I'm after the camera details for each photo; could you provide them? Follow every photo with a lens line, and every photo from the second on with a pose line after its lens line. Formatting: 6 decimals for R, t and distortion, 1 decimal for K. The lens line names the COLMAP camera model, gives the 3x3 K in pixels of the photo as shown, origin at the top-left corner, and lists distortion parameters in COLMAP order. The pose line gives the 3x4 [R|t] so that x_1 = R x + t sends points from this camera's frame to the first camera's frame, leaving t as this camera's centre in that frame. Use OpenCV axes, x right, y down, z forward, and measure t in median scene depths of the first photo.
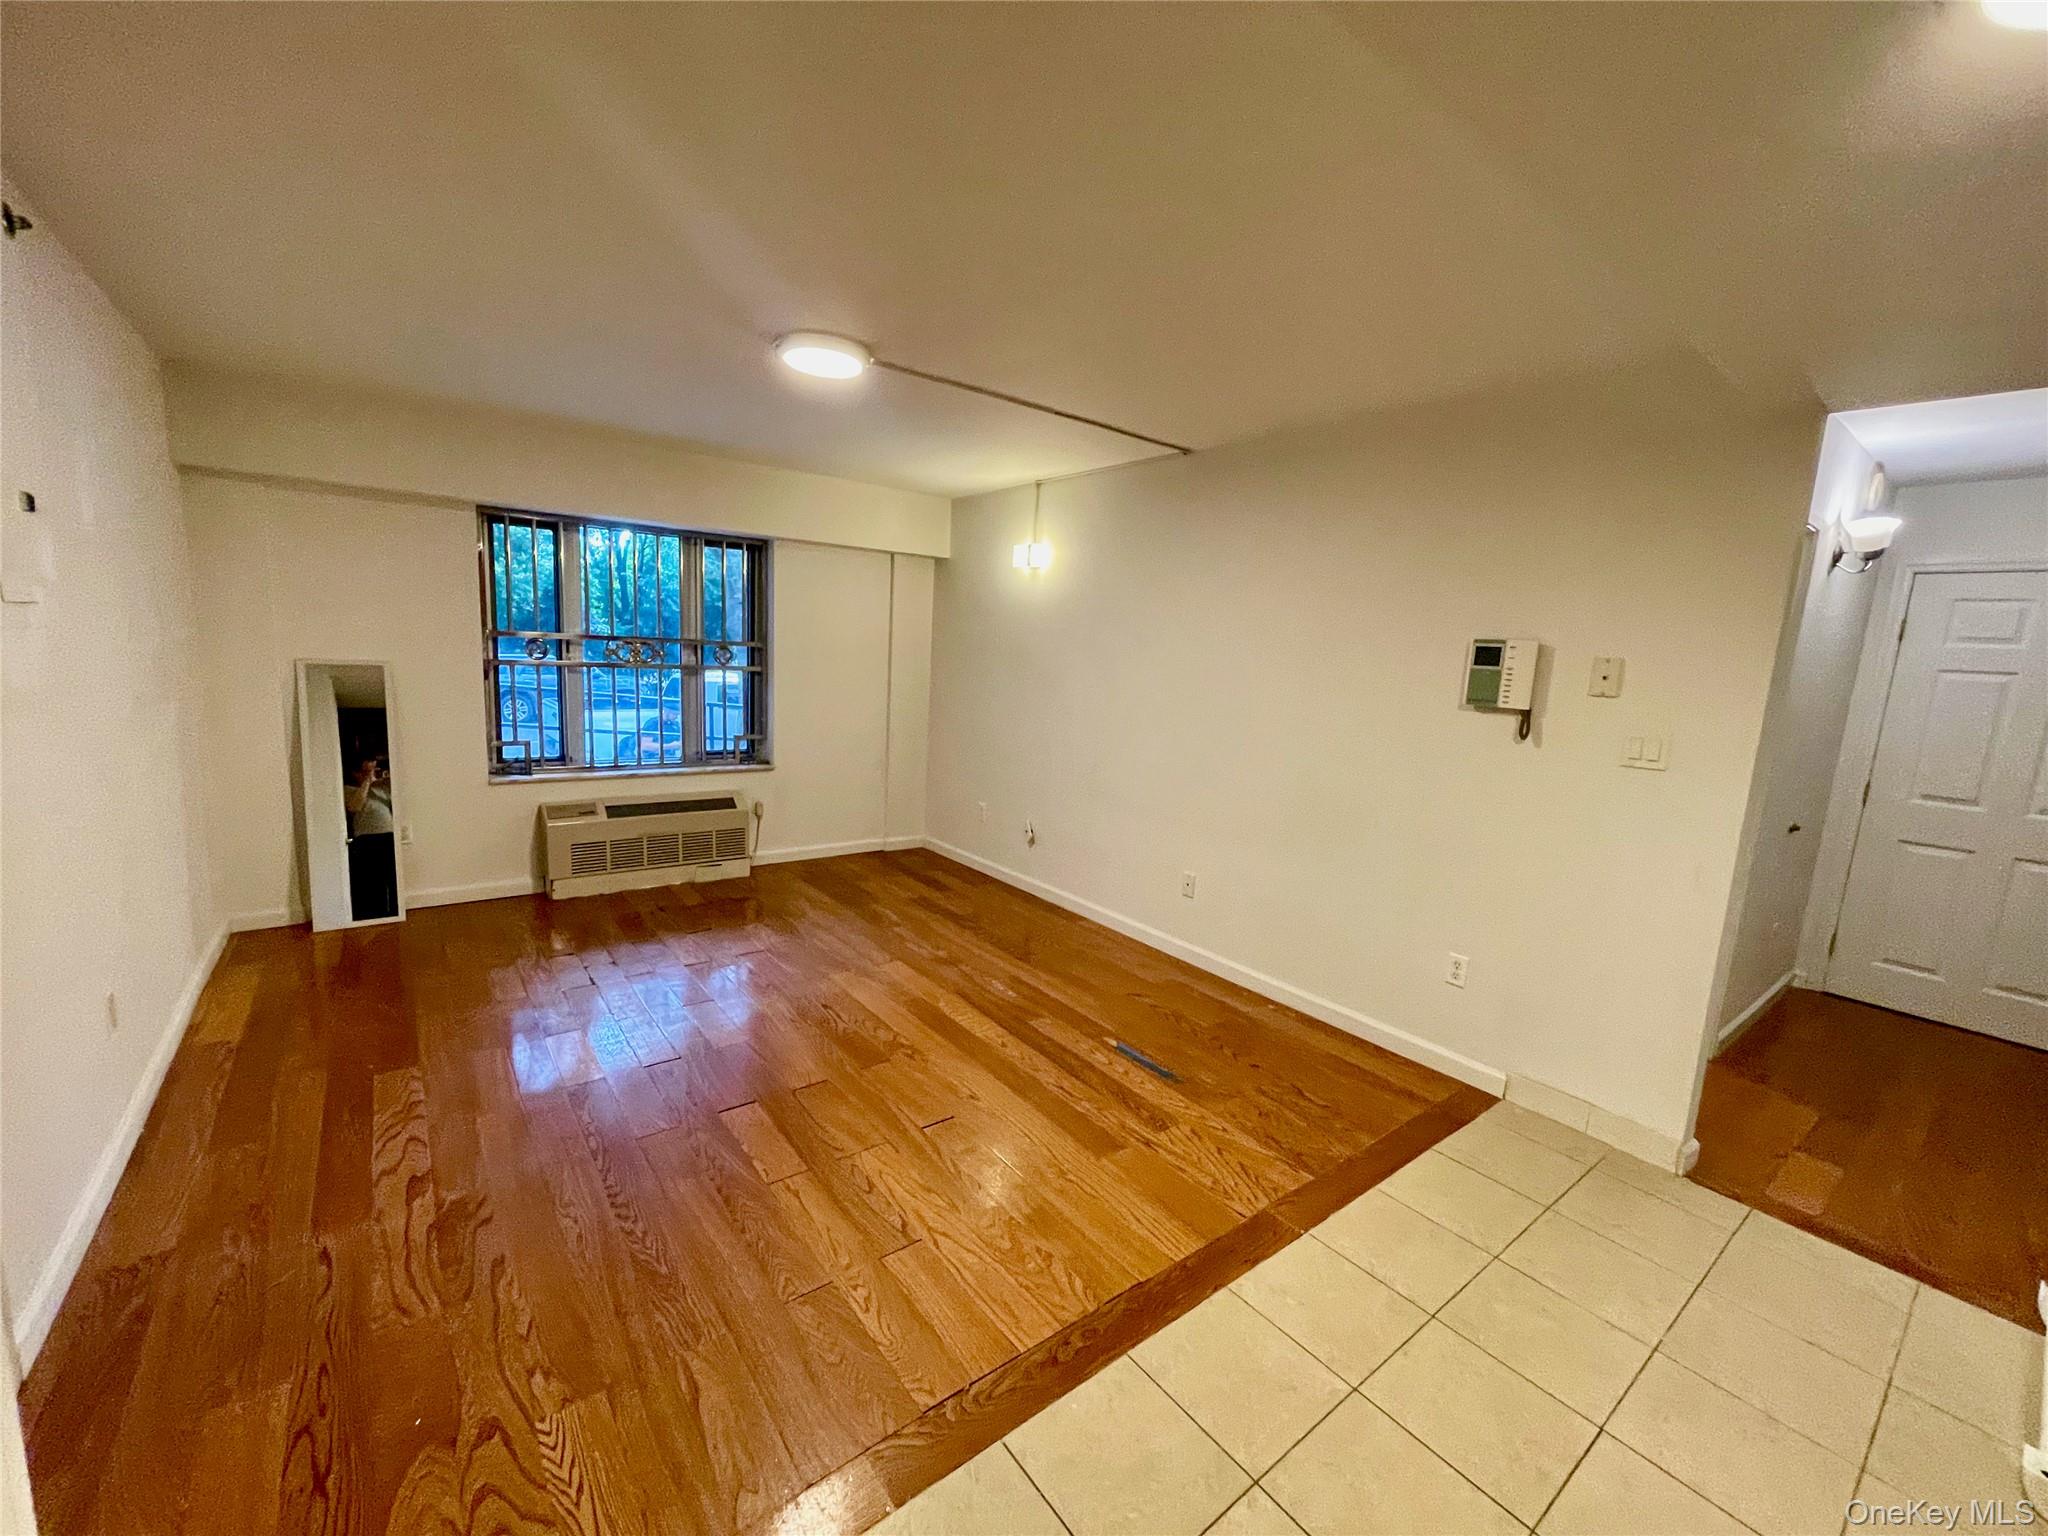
lens RADIAL K [[825.1, 0, 1014.6], [0, 825.1, 775.8], [0, 0, 1]] dist [0.002363, 0.000119]
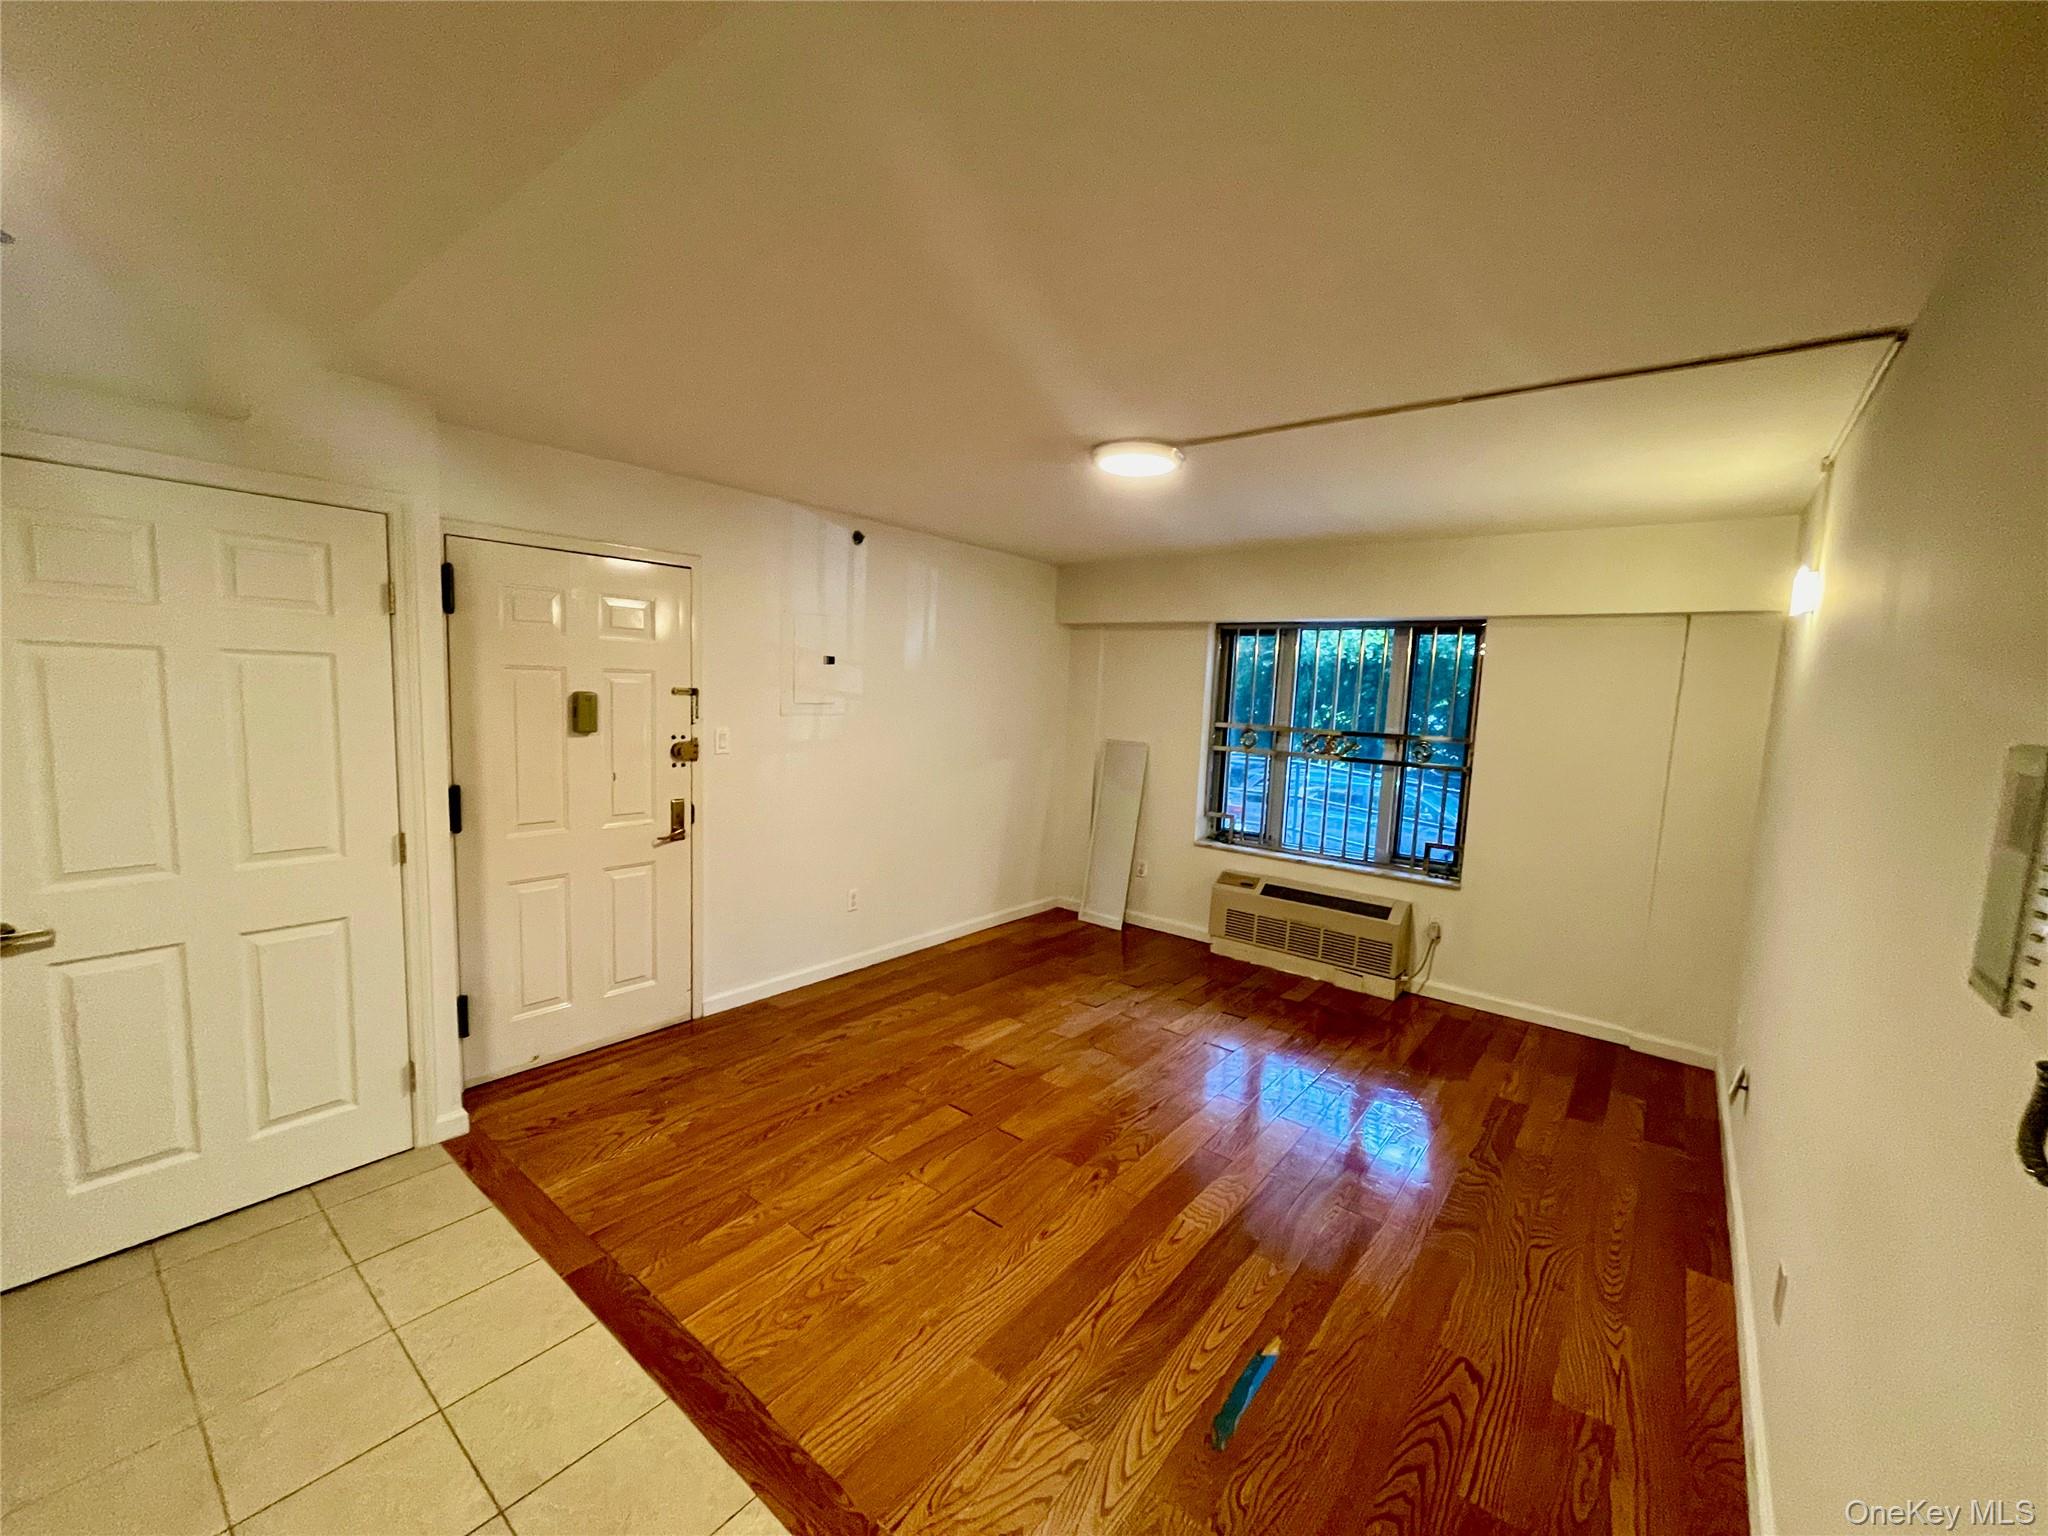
lens RADIAL K [[825.1, 0, 1014.6], [0, 825.1, 775.8], [0, 0, 1]] dist [0.002363, 0.000119]
pose [[0.239161, 0.064862, -0.968811, 0.583700], [-0.182820, 0.982929, 0.020676, -0.081173], [0.953614, 0.172173, 0.246936, 0.502482]]
